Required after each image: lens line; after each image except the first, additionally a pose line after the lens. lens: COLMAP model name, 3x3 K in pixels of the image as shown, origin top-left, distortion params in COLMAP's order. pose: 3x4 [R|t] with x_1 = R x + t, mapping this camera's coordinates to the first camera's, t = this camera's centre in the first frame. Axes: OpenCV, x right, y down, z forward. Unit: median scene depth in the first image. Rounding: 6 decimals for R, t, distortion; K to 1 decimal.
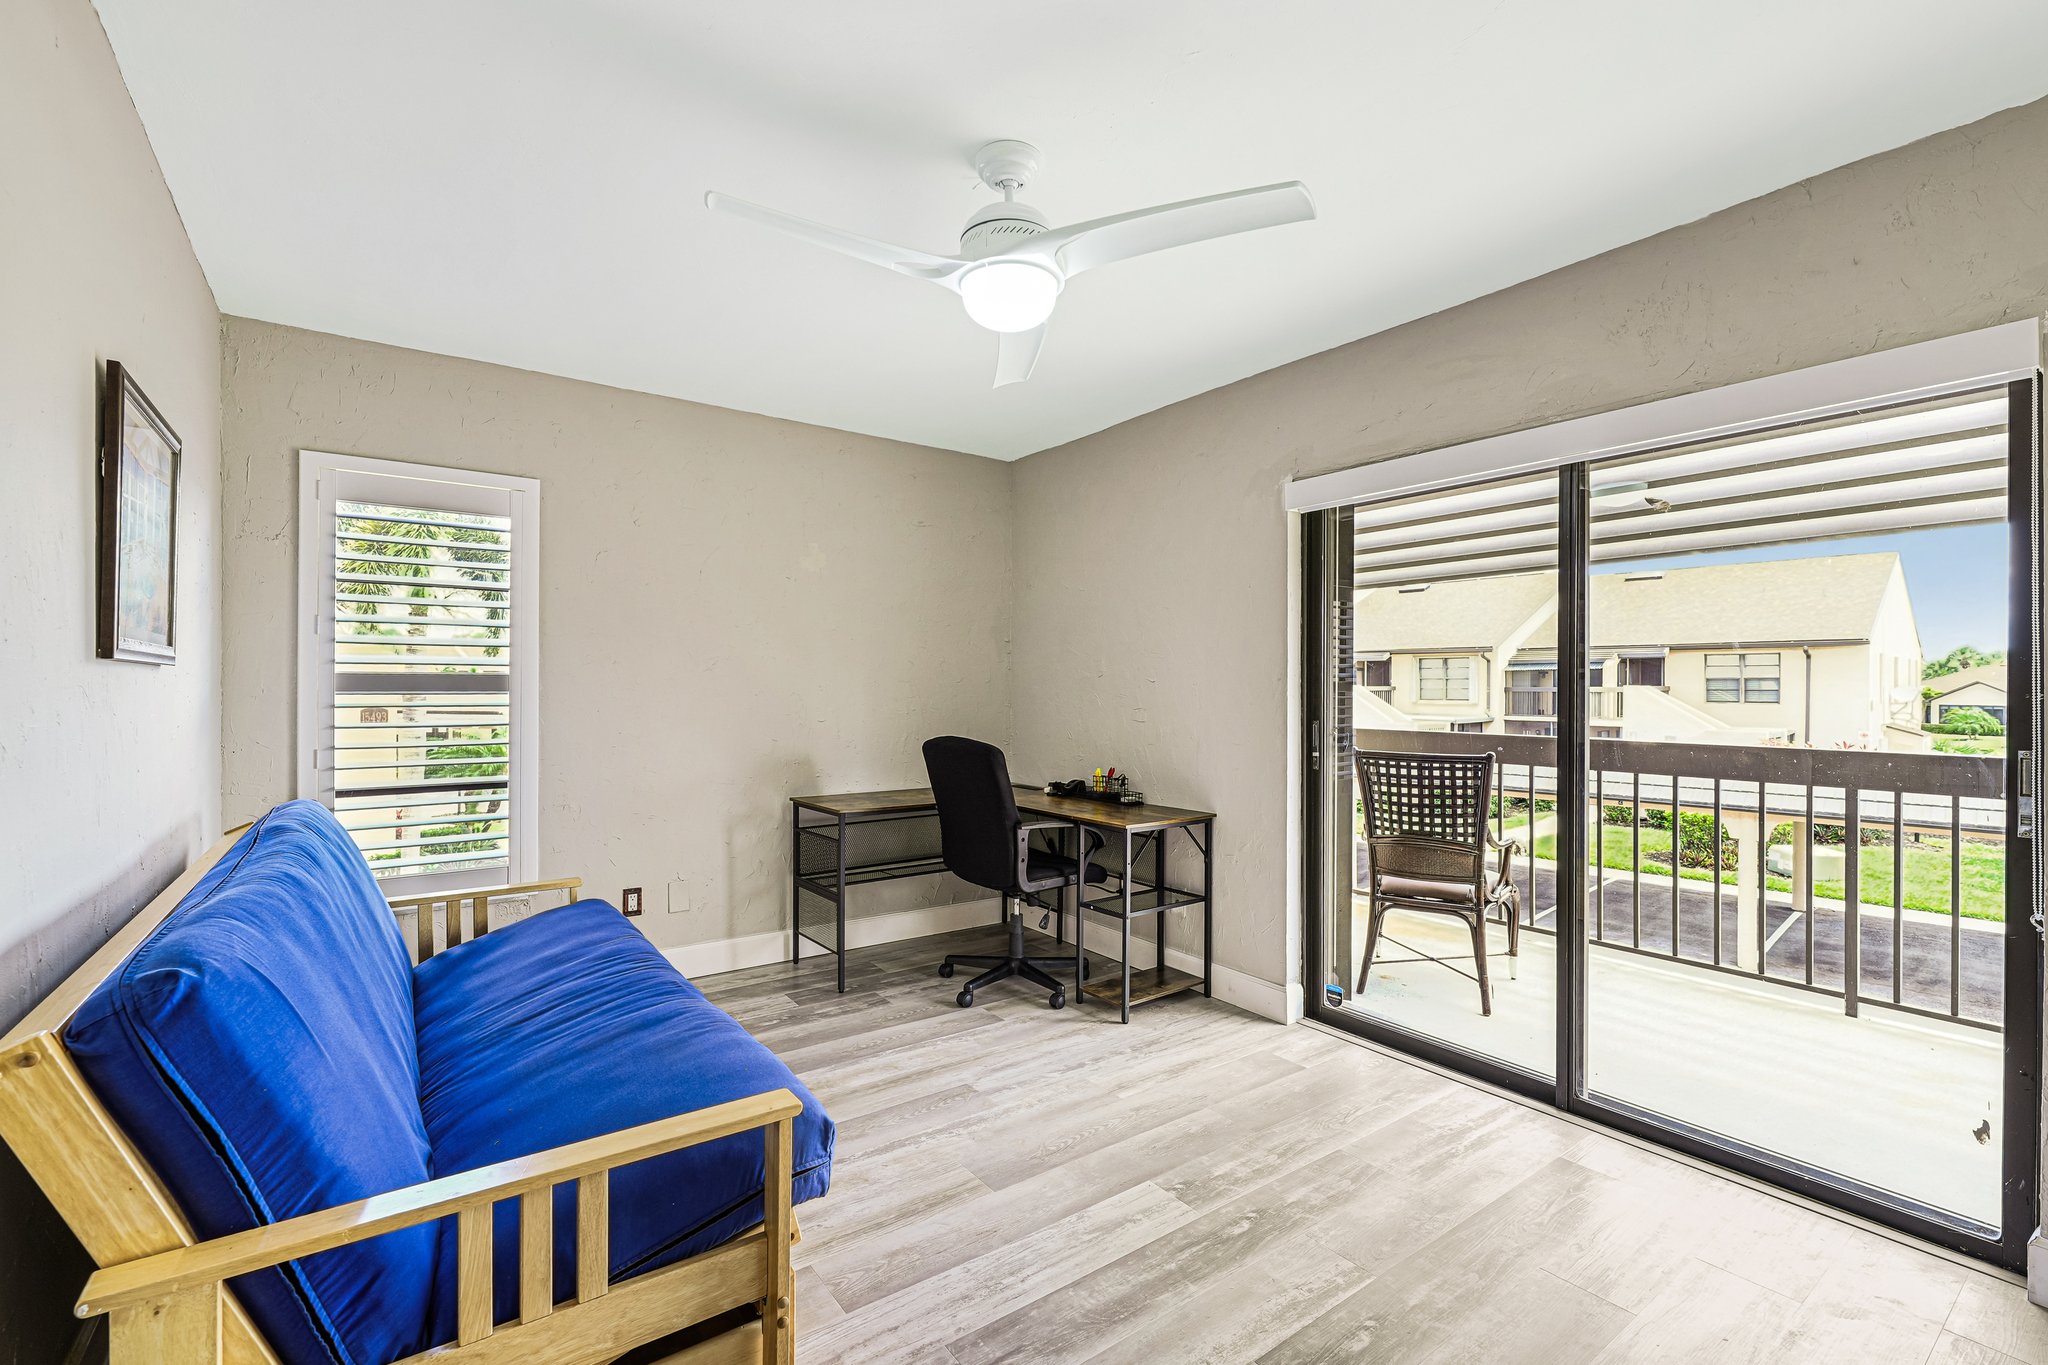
lens RADIAL K [[867.6, 0, 1017.9], [0, 867.6, 687.1], [0, 0, 1]] dist [0.000582, 0.000103]
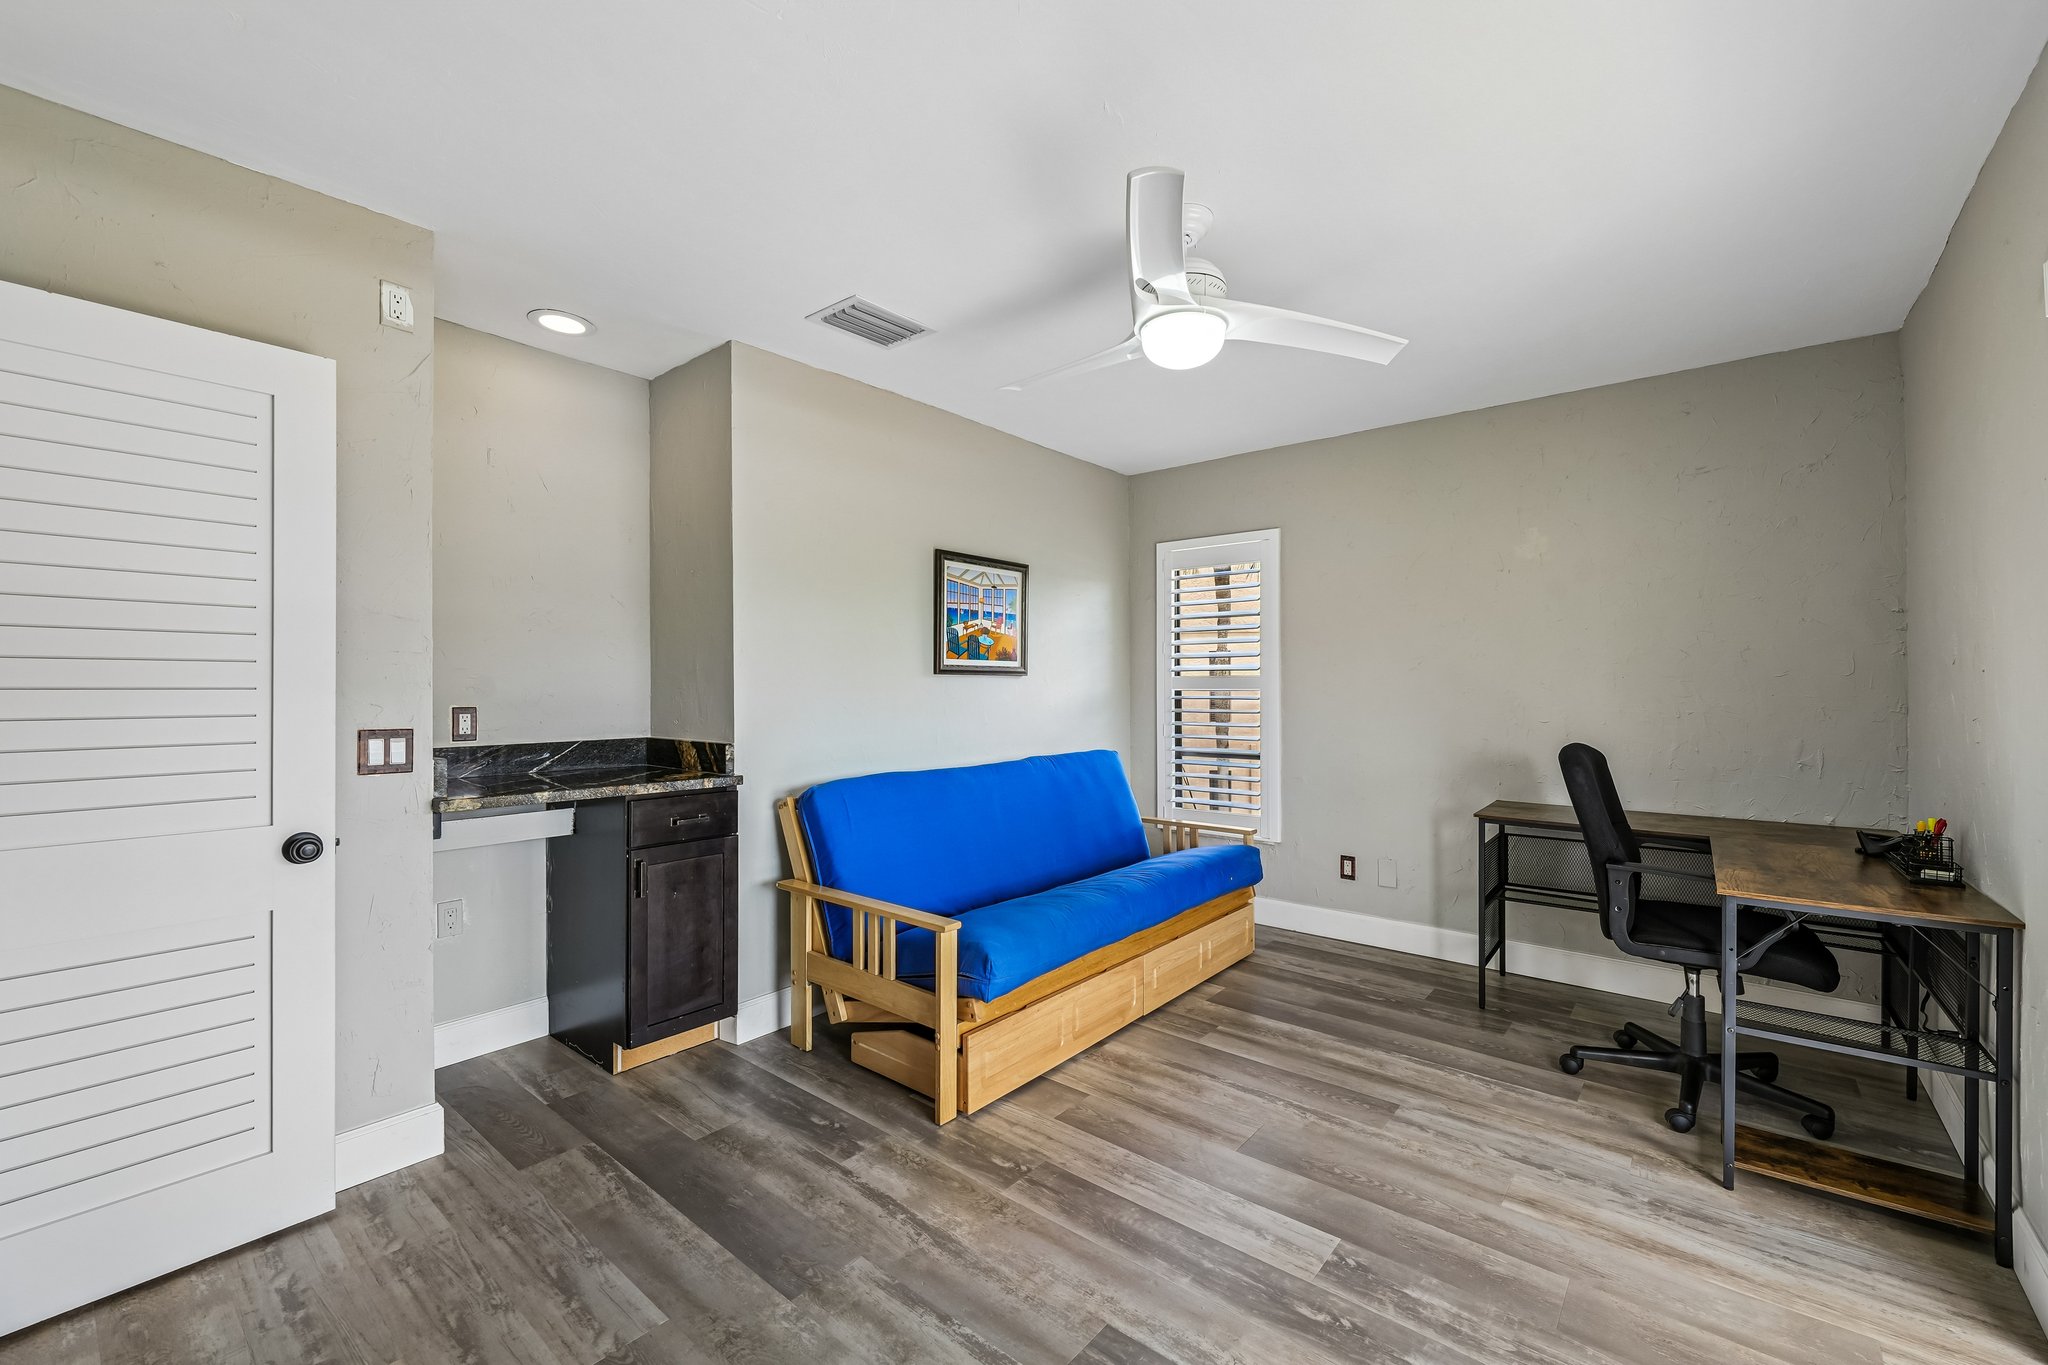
lens RADIAL K [[835.2, 0, 1024.0], [0, 835.2, 682.5], [0, 0, 1]] dist [-0.000989, 0.000029]
pose [[0.256316, -0.008638, -0.966555, 0.640927], [0.003444, 0.999962, -0.008024, 0.004833], [0.966587, -0.001272, 0.256336, 0.336382]]
